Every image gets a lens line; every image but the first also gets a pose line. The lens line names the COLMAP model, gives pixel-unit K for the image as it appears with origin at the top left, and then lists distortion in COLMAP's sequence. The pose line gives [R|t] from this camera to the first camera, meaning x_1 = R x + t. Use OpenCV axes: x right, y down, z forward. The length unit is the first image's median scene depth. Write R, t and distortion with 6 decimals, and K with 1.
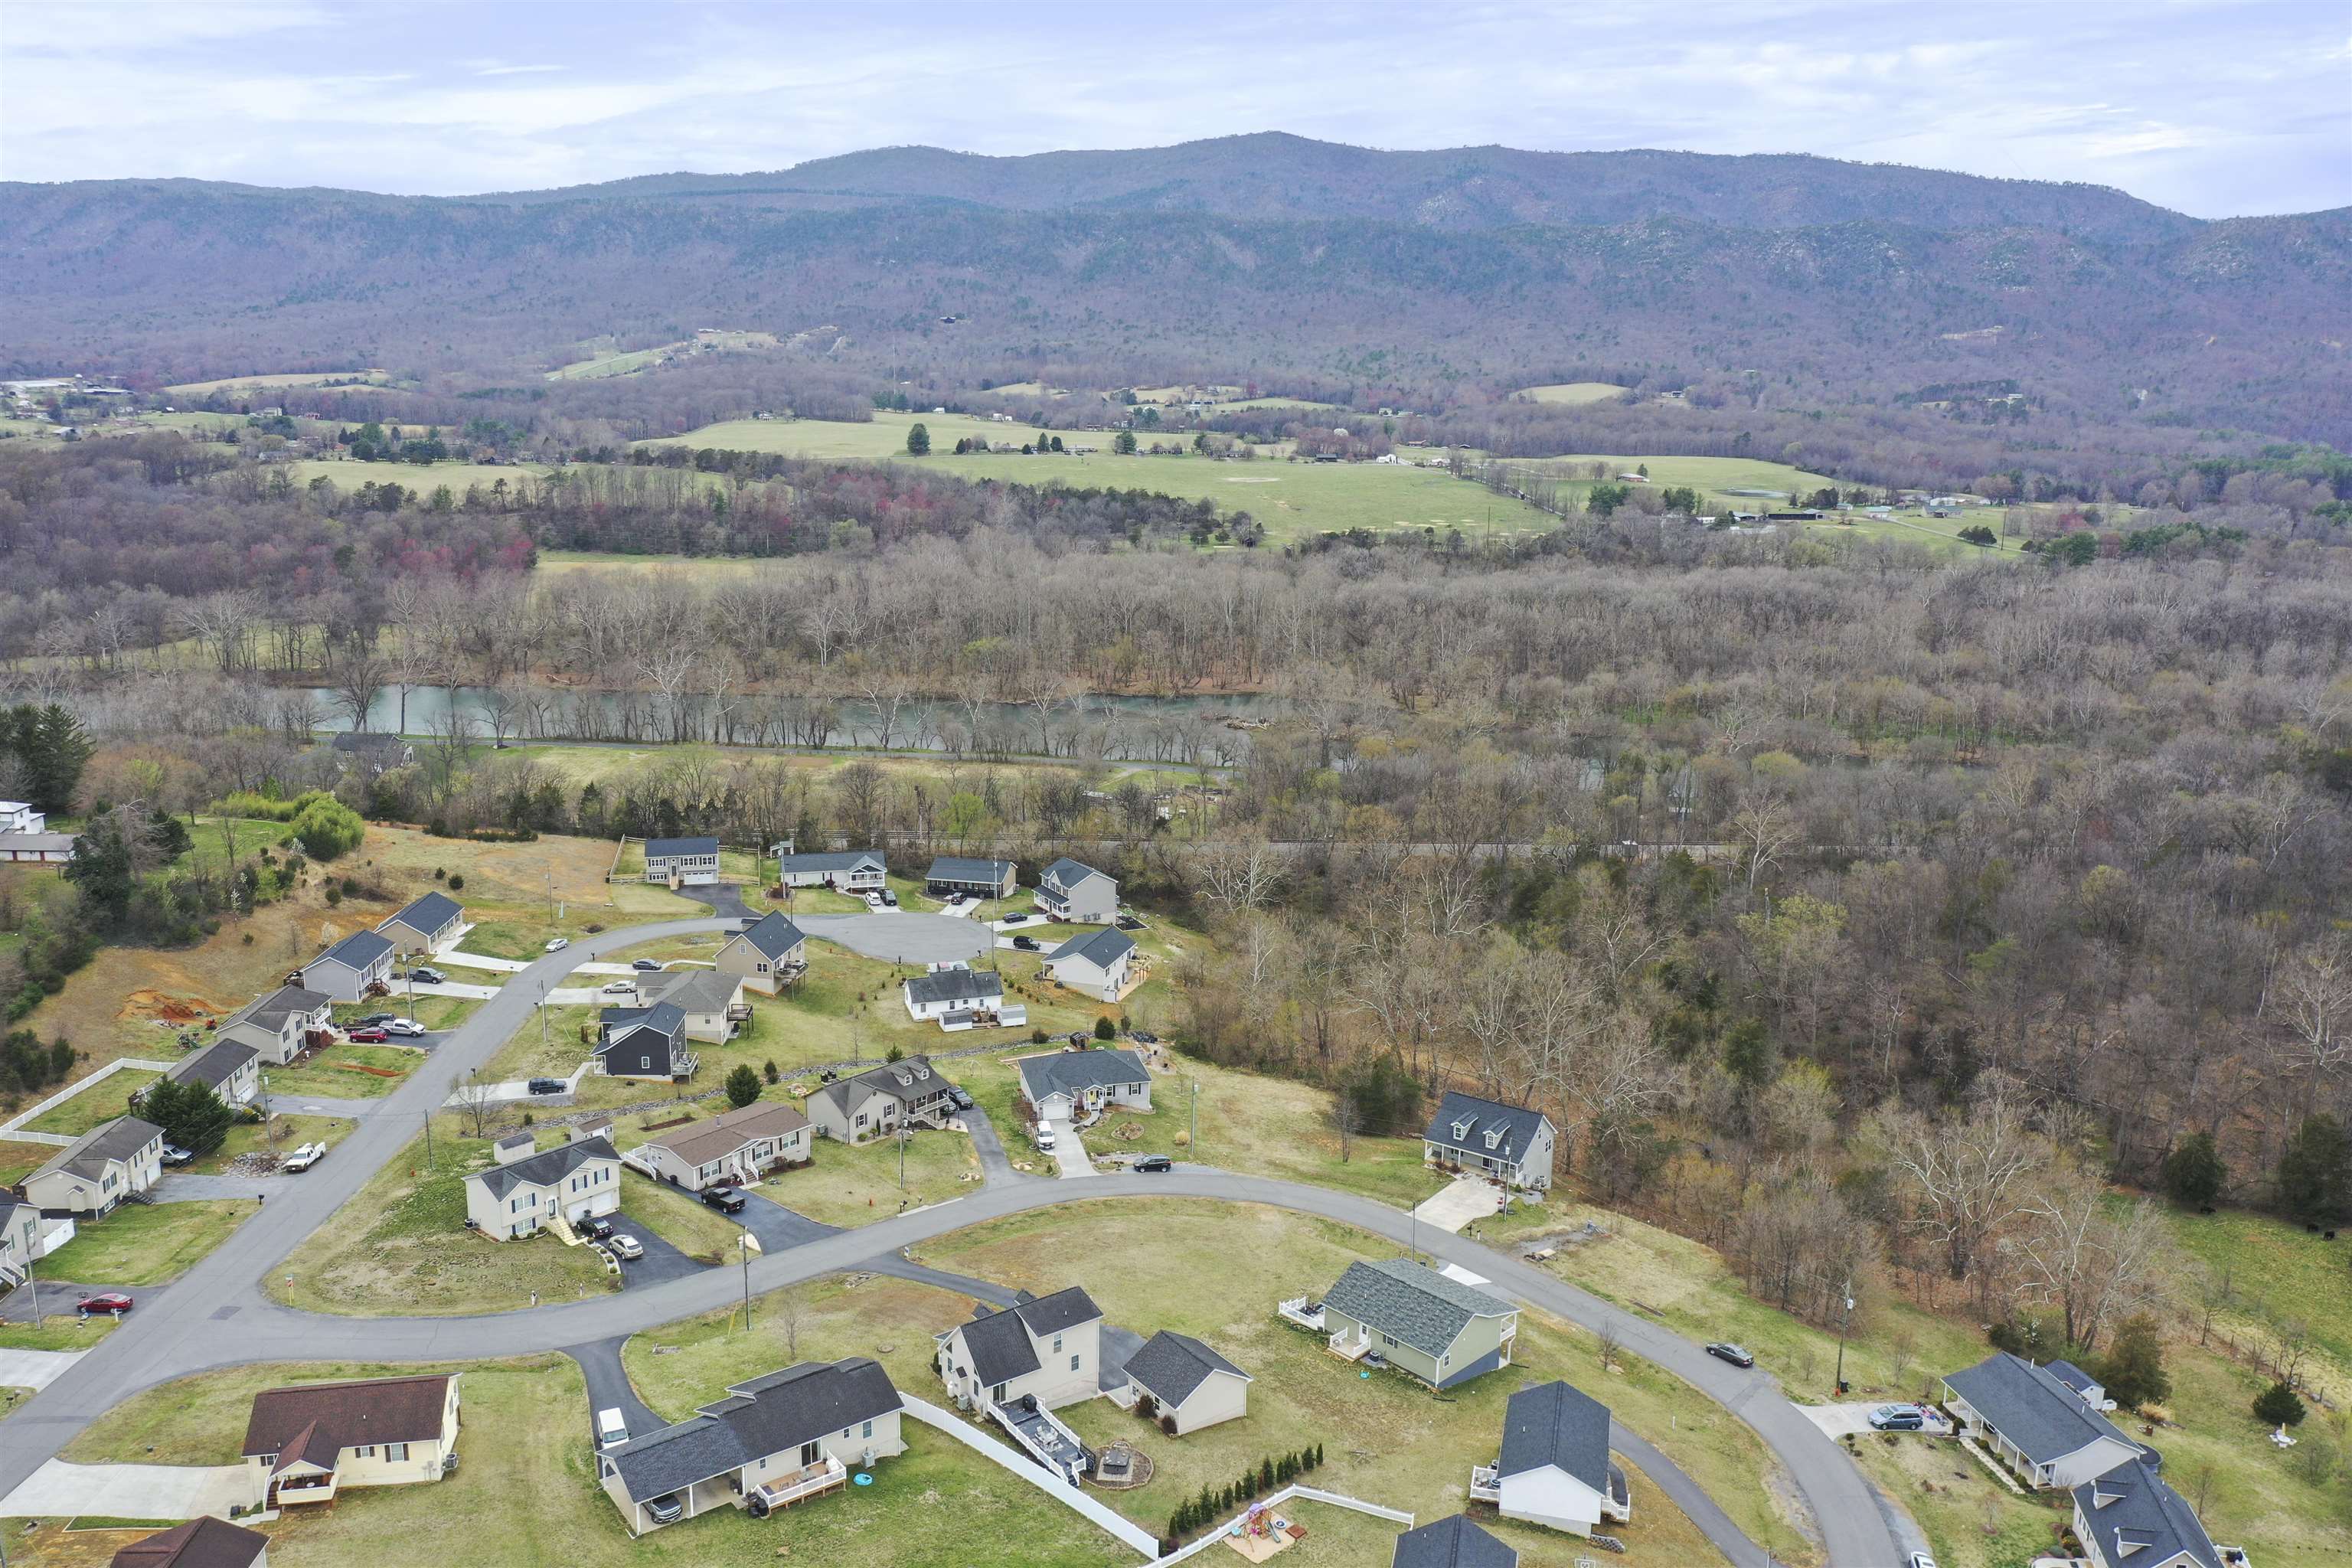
lens RADIAL K [[1862.9, 0, 1158.7], [0, 1862.9, 786.2], [0, 0, 1]] dist [-0.007305, -0.000119]
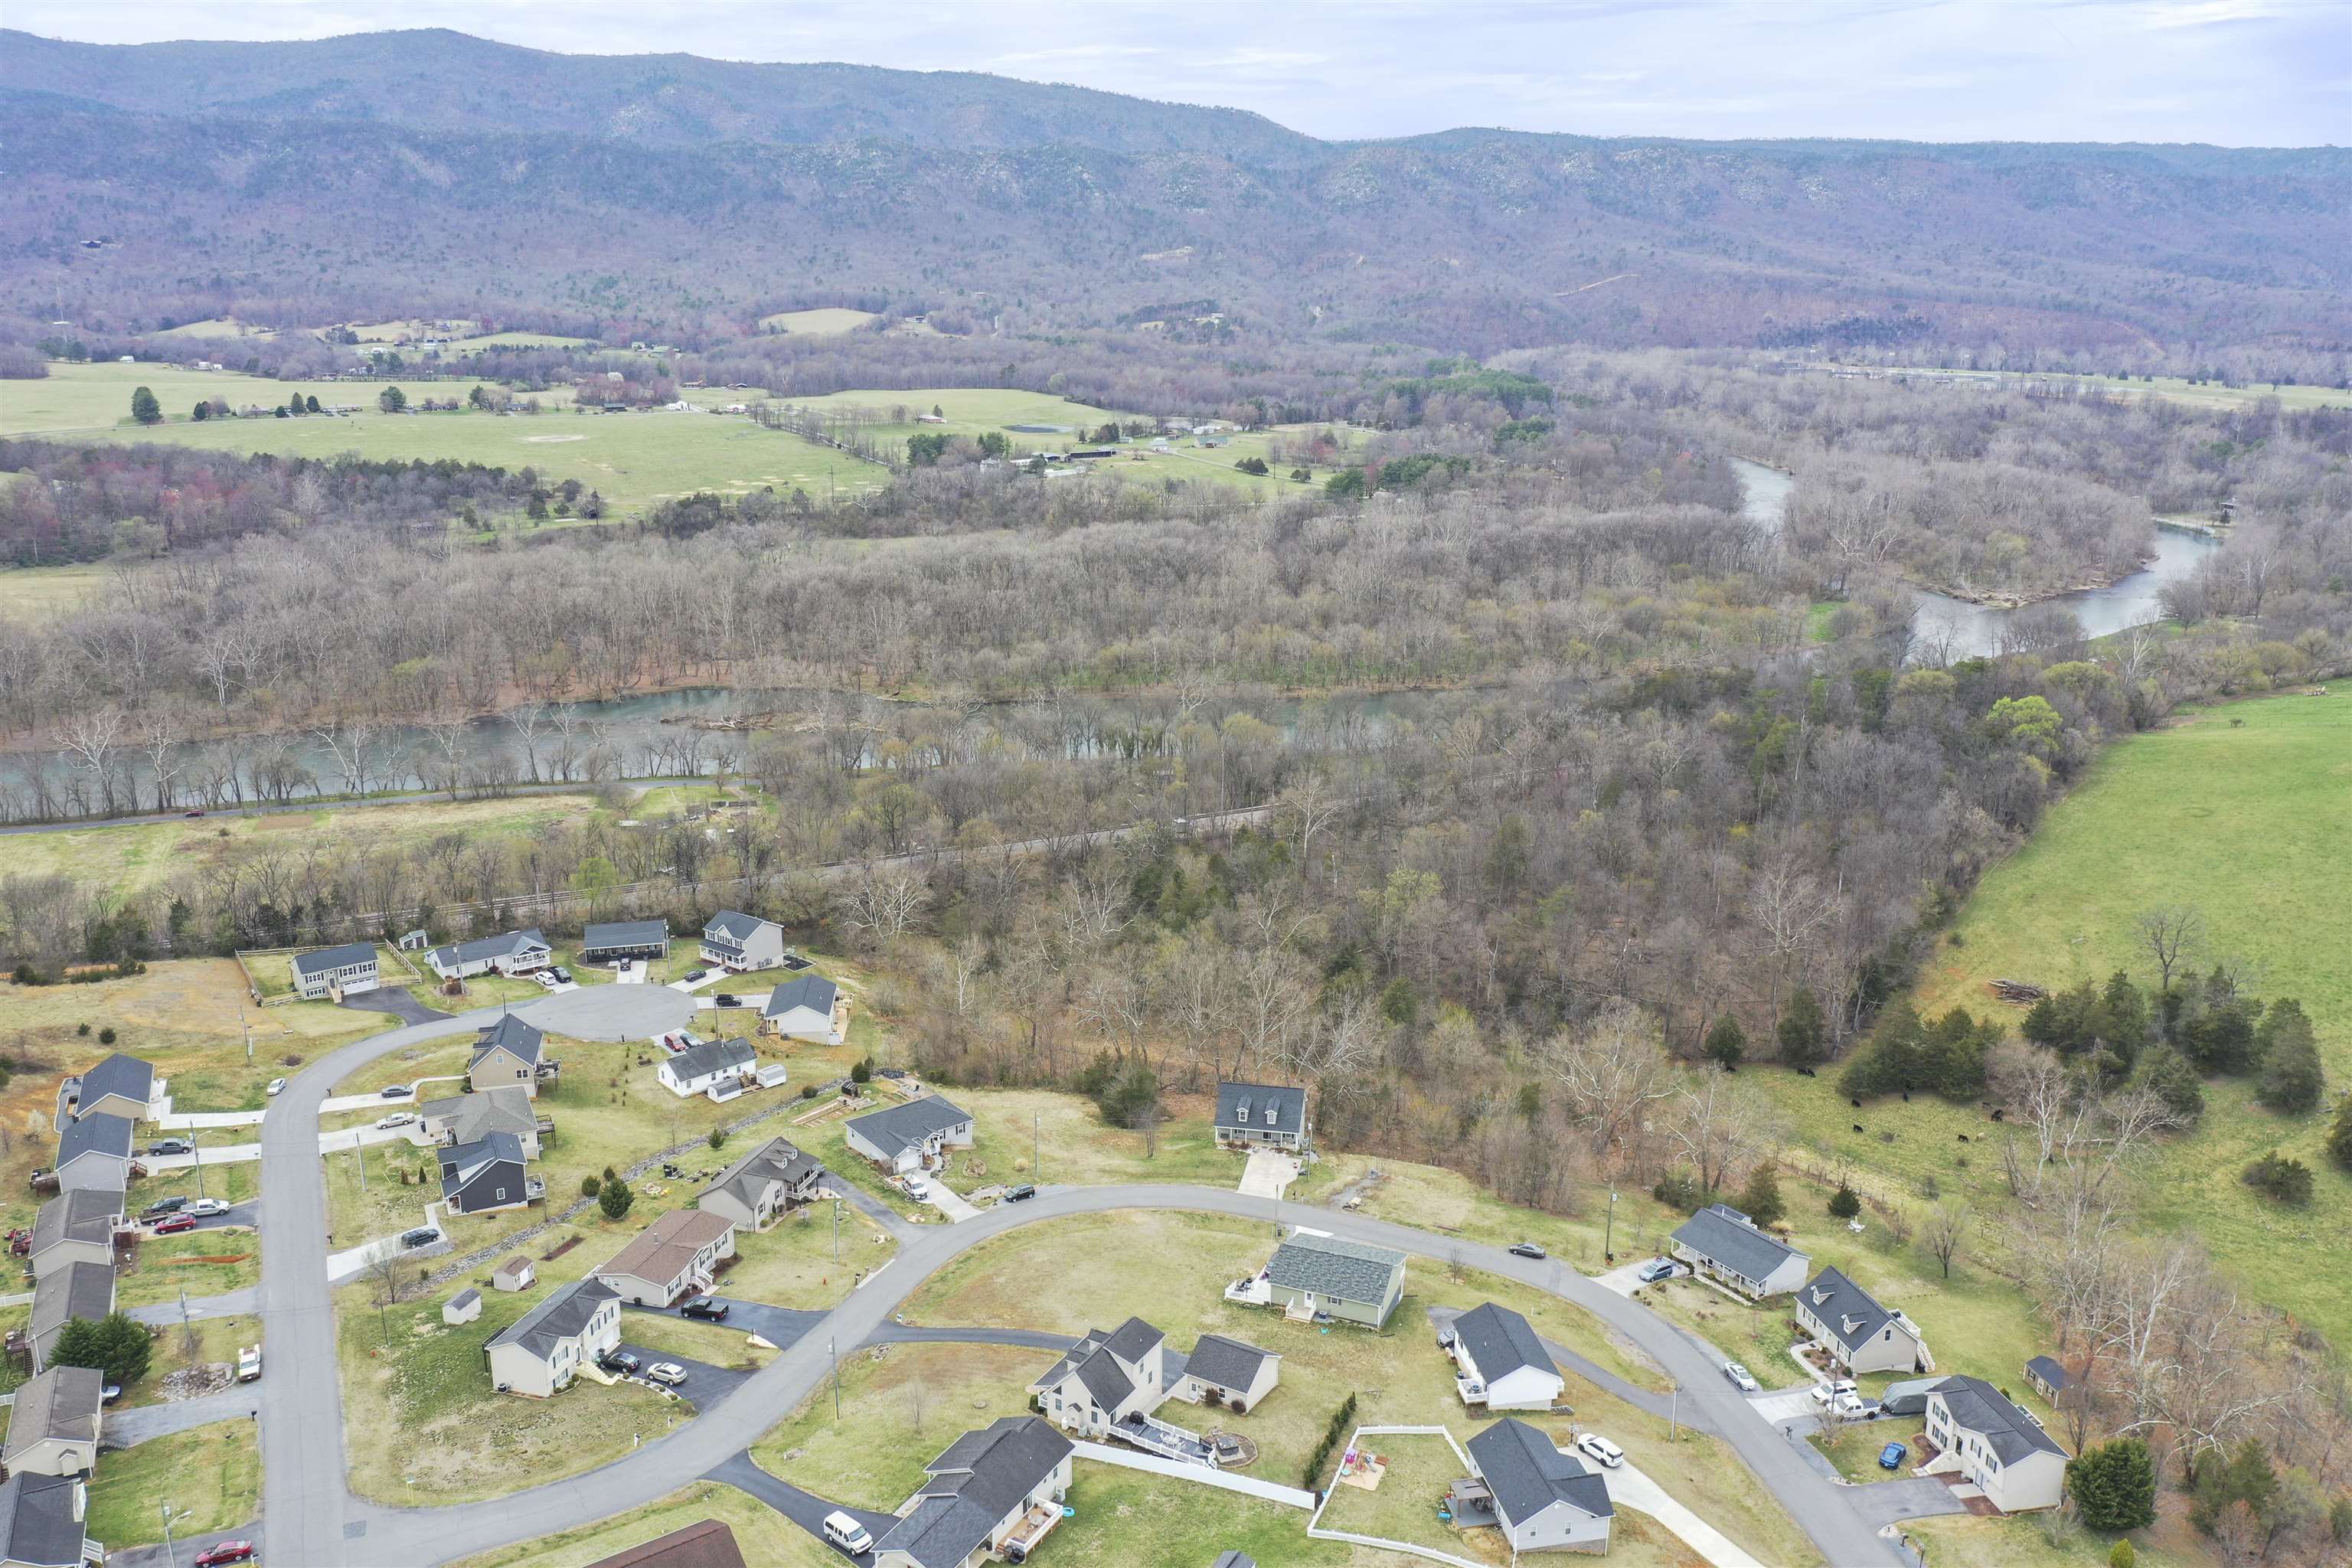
lens RADIAL K [[1862.9, 0, 1161.5], [0, 1862.9, 790.3], [0, 0, 1]] dist [-0.007305, -0.000119]
pose [[0.911151, -0.120599, 0.394029, -0.238486], [0.099306, 0.992296, 0.074074, -0.084784], [-0.399927, -0.028364, 0.916108, -0.065116]]
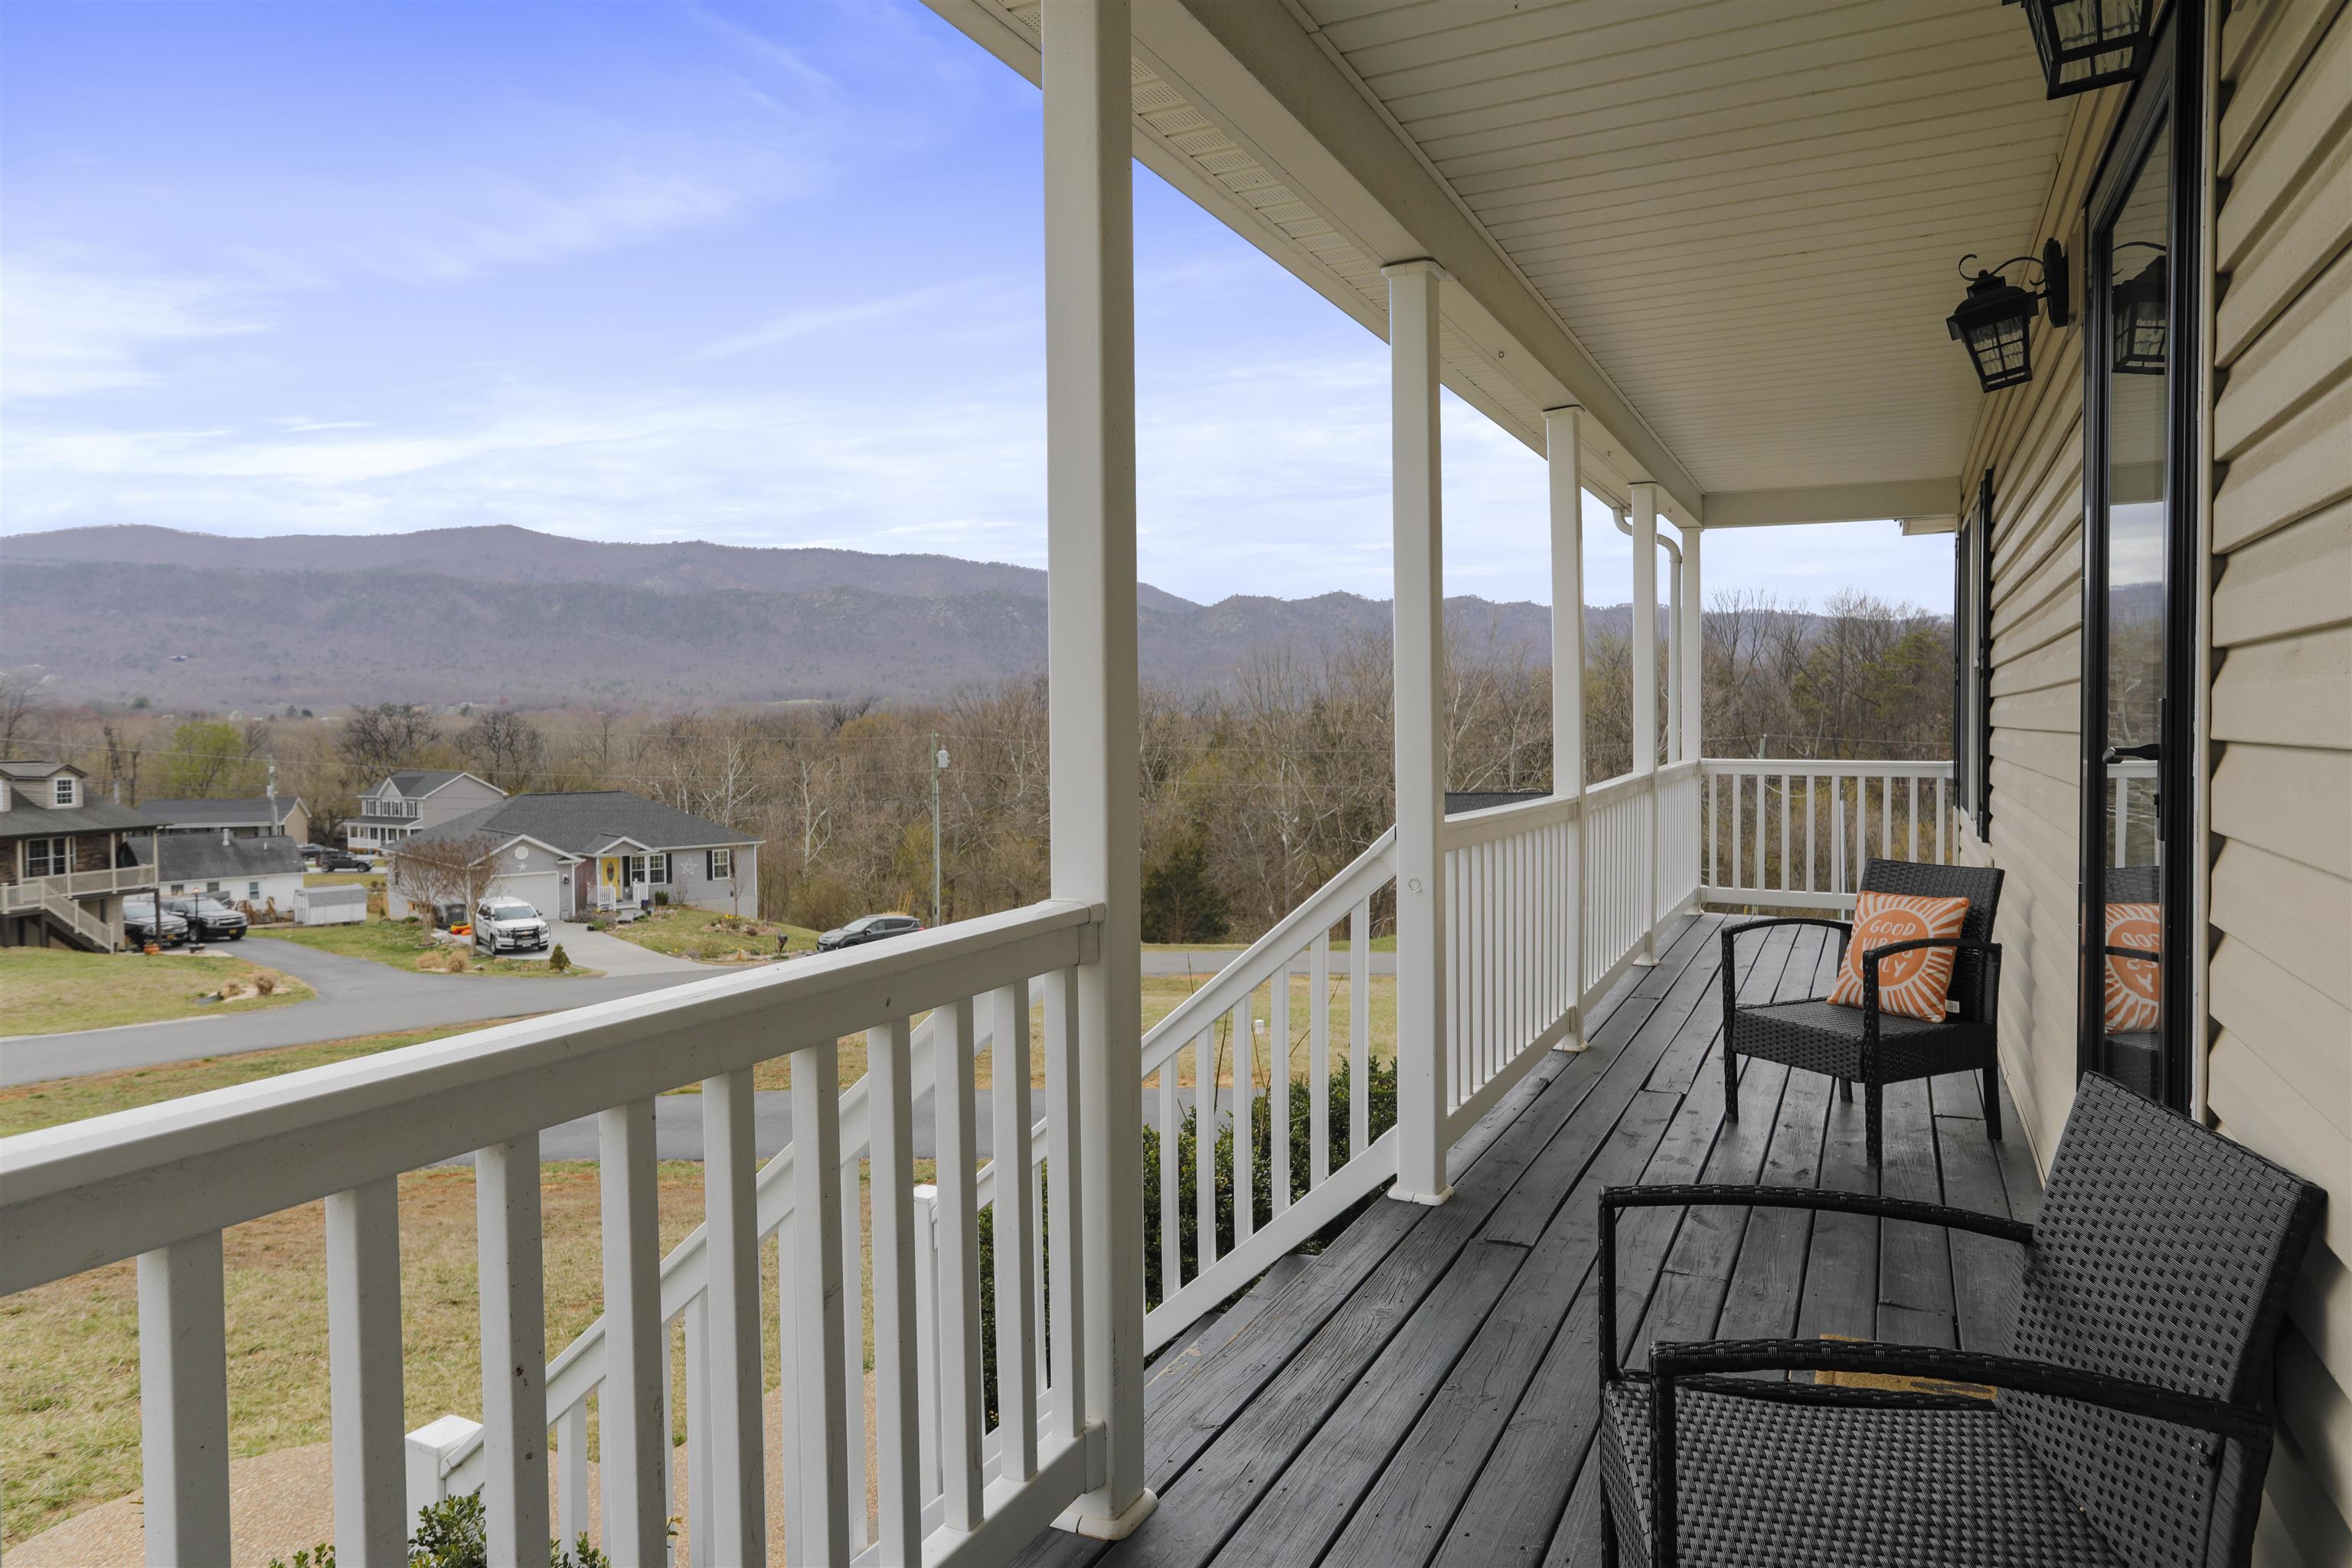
lens RADIAL K [[1460.9, 0, 1150.6], [0, 1460.9, 772.9], [0, 0, 1]] dist [-0.015600, 0.020510]
pose [[0.887558, -0.028013, 0.459843, -0.054138], [0.120809, 0.977371, -0.173639, 0.153749], [-0.444573, 0.209668, 0.870858, 0.496226]]
